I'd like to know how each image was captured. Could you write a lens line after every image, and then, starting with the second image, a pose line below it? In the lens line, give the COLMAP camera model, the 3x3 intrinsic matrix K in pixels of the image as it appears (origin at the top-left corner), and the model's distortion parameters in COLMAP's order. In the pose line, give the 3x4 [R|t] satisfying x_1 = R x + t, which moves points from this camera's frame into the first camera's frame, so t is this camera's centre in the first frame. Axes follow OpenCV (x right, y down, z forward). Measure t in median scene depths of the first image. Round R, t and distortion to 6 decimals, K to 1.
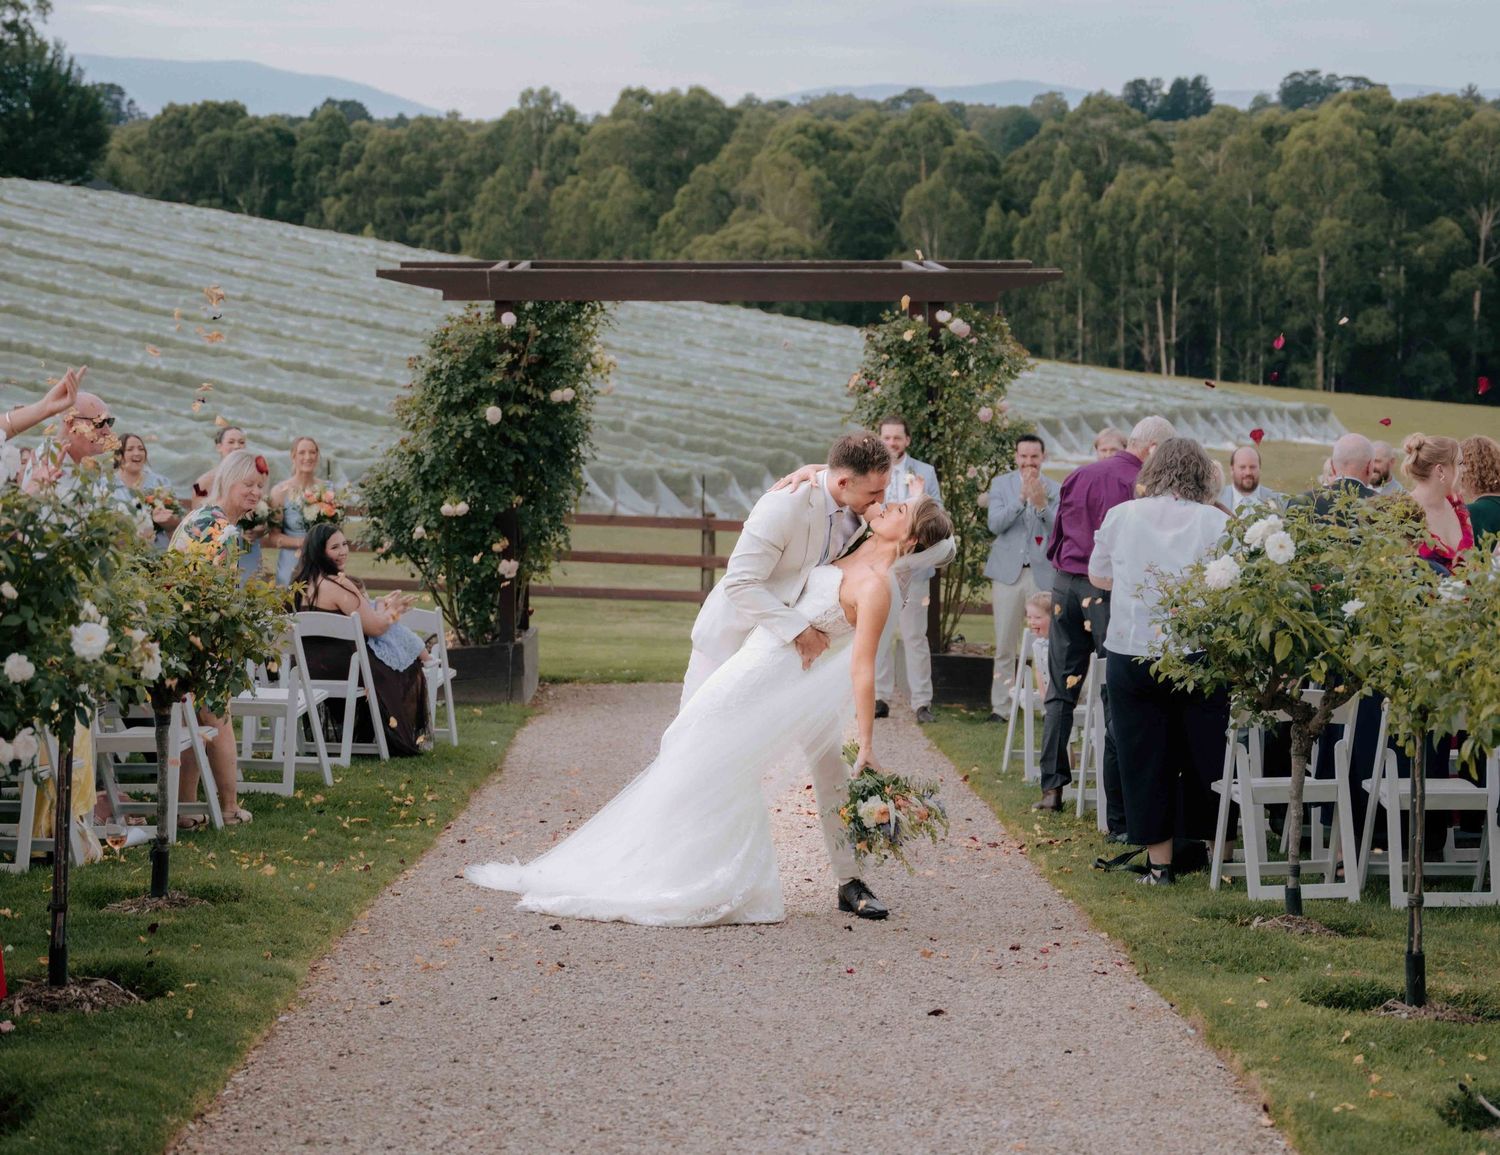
lens RADIAL K [[2726.9, 0, 750.0], [0, 2726.9, 577.5], [0, 0, 1]] dist [0.024508, 0.125425]
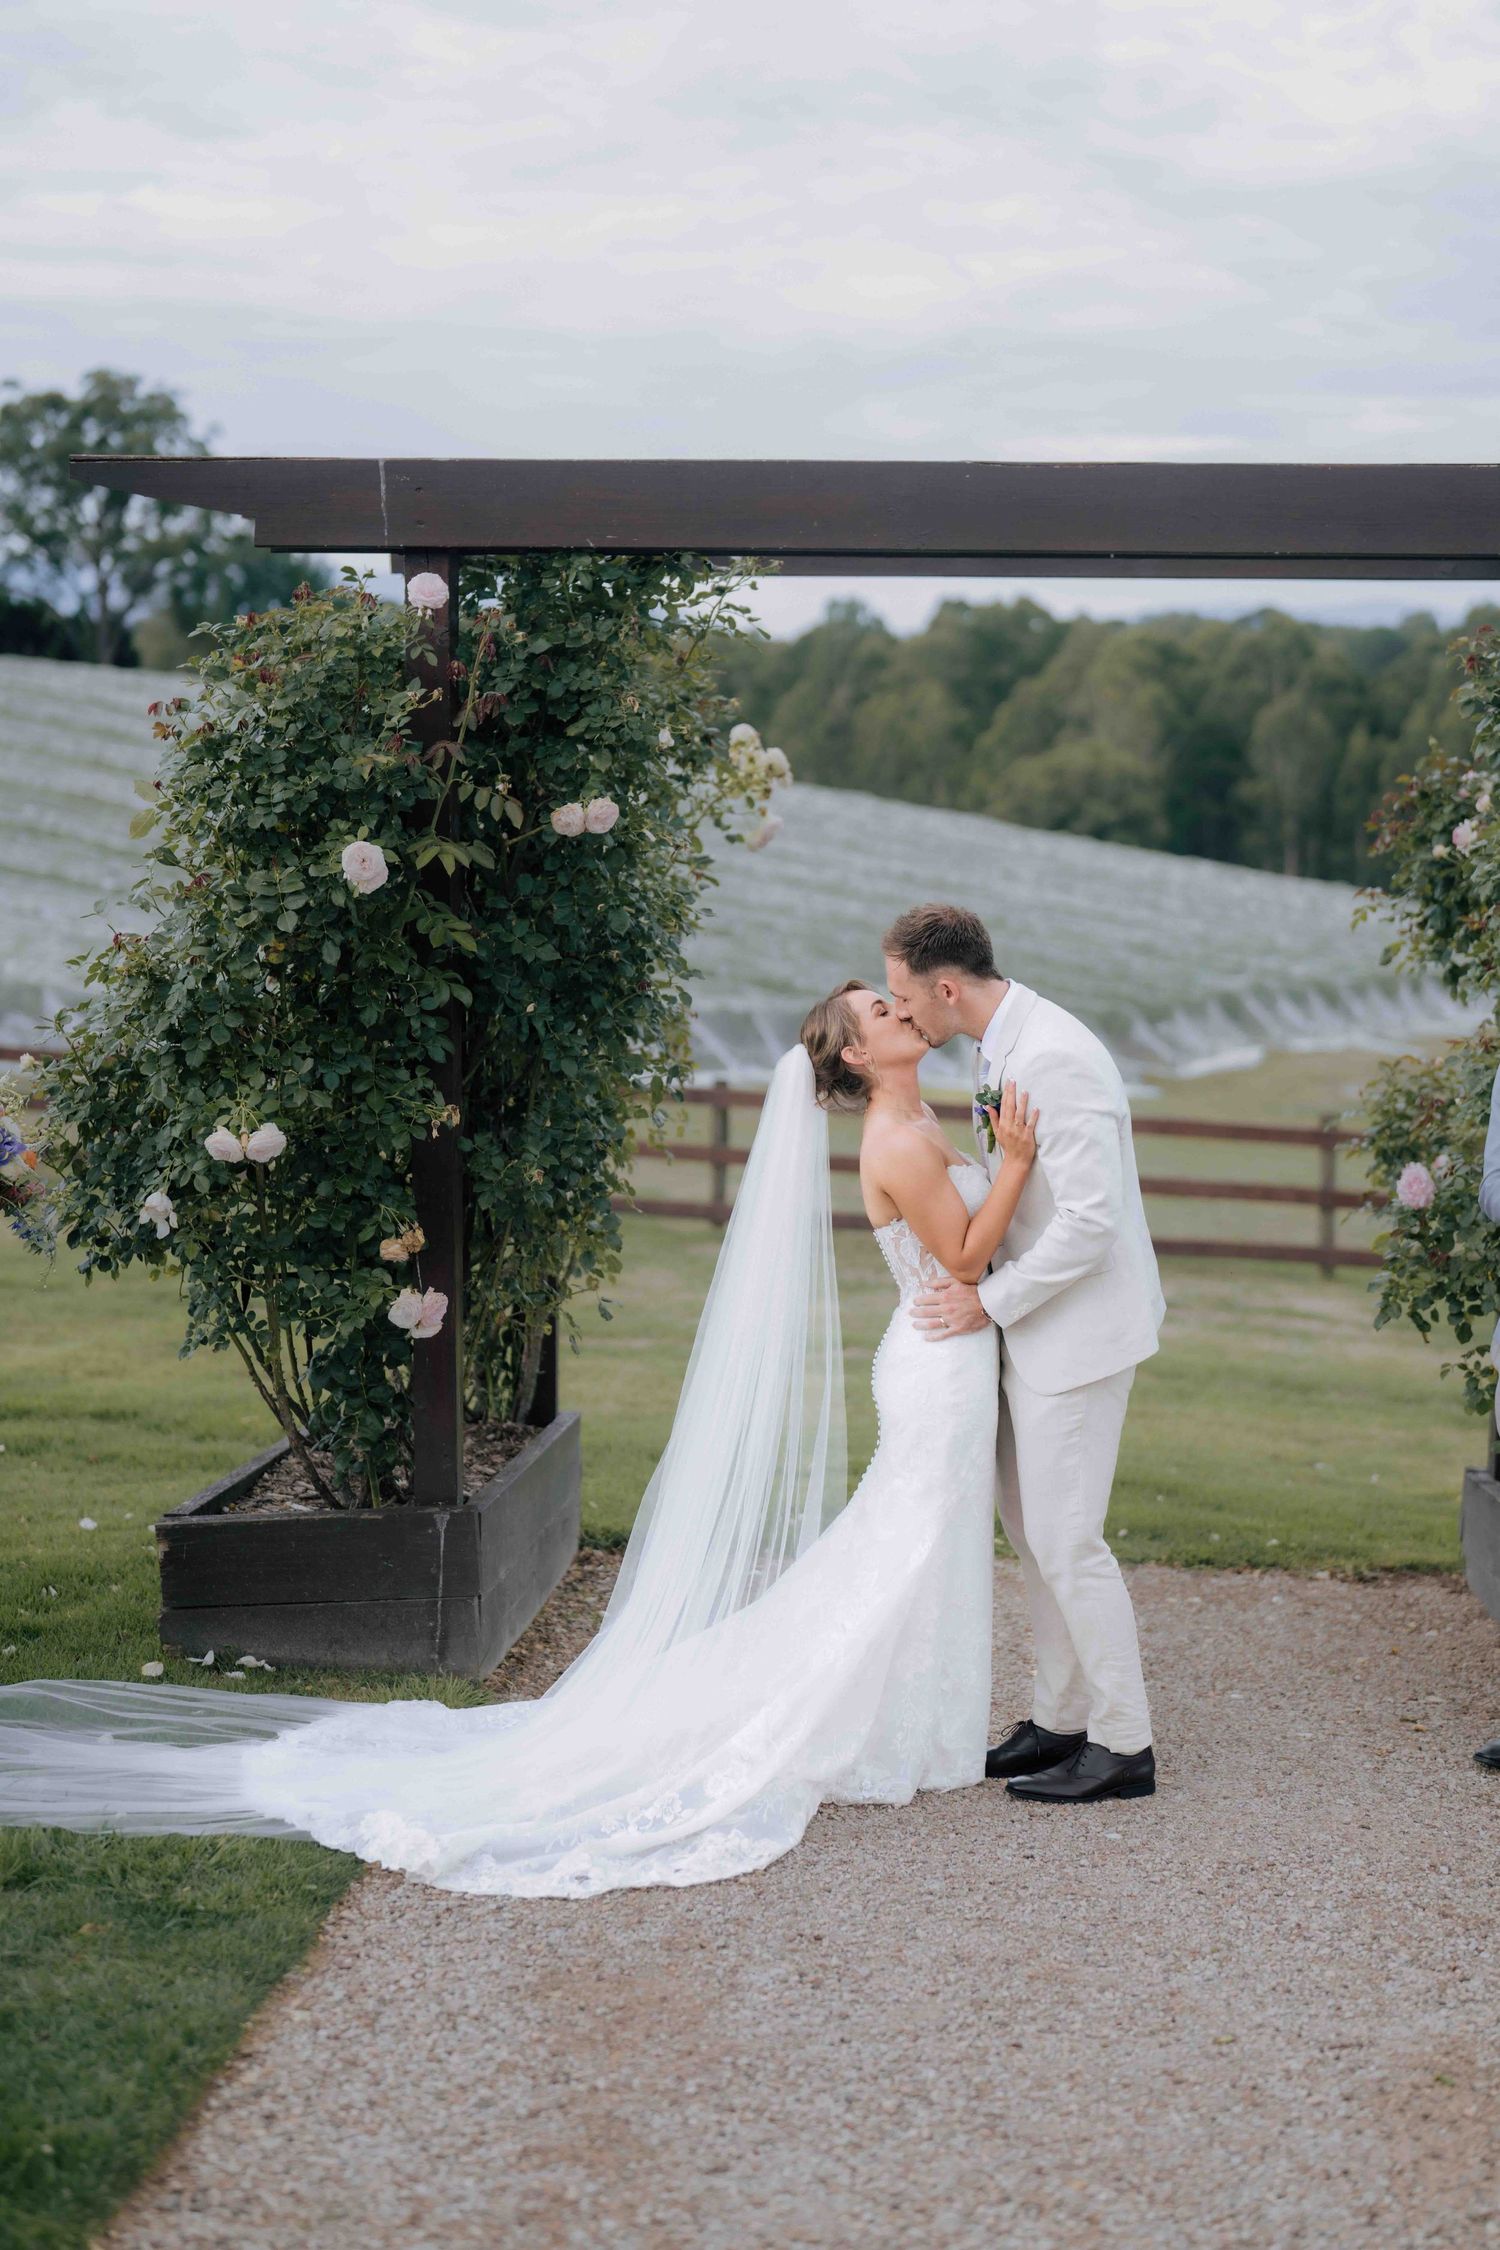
lens RADIAL K [[2998.8, 0, 750.0], [0, 2998.8, 1125.0], [0, 0, 1]] dist [0.005608, 0.006786]
pose [[0.994102, 0.020248, -0.106542, -0.006311], [-0.020793, 0.999776, -0.004002, -0.026282], [0.106437, 0.006193, 0.994300, 0.618109]]
